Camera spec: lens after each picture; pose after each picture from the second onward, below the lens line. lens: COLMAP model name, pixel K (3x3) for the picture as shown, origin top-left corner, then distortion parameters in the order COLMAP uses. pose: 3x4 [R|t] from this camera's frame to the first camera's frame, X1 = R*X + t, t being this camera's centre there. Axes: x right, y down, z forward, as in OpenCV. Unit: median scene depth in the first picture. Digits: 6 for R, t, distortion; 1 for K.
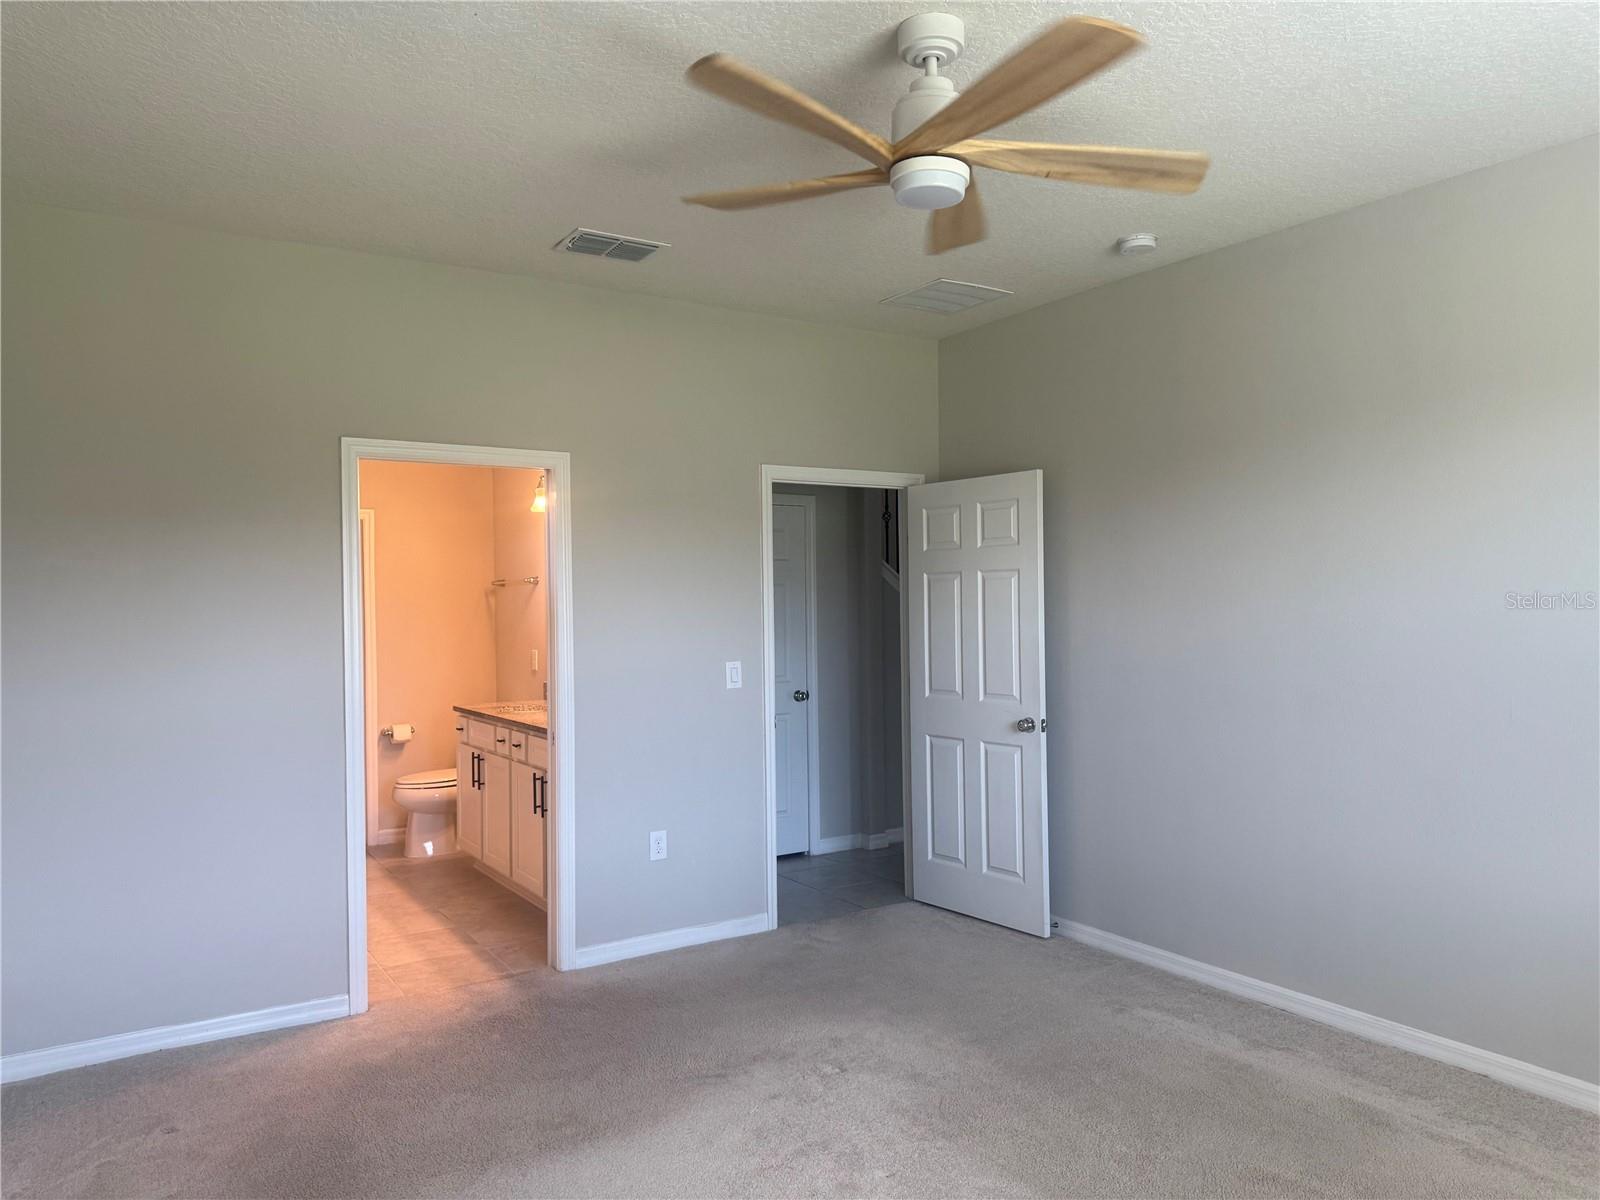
lens RADIAL K [[1124.5, 0, 796.3], [0, 1124.5, 611.2], [0, 0, 1]] dist [0.112072, -0.154924]
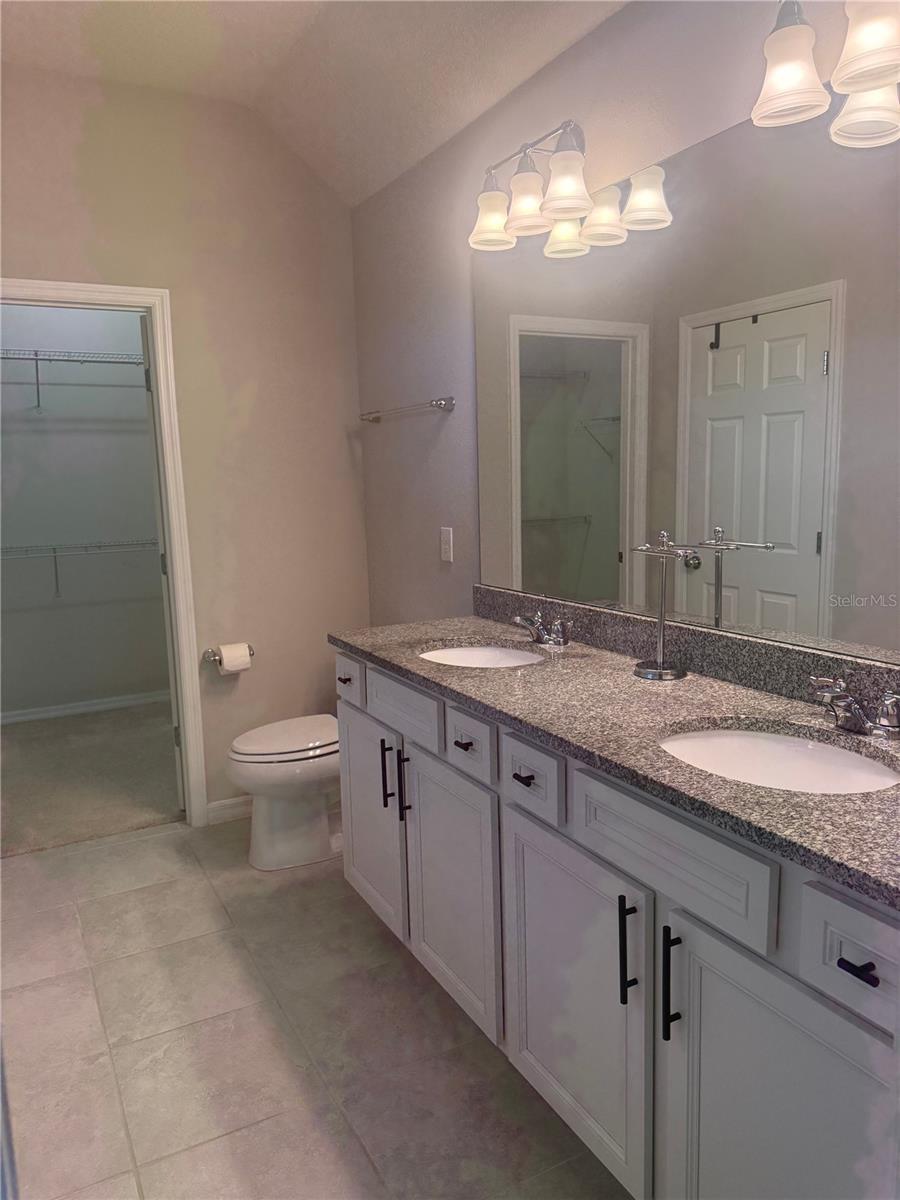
lens RADIAL K [[843.4, 0, 443.3], [0, 843.4, 602.1], [0, 0, 1]] dist [0.112072, -0.154924]
pose [[0.997146, -0.006584, -0.075214, -0.194410], [0.017537, 0.989142, 0.145915, 0.008553], [0.073437, -0.146817, 0.986434, 0.545378]]
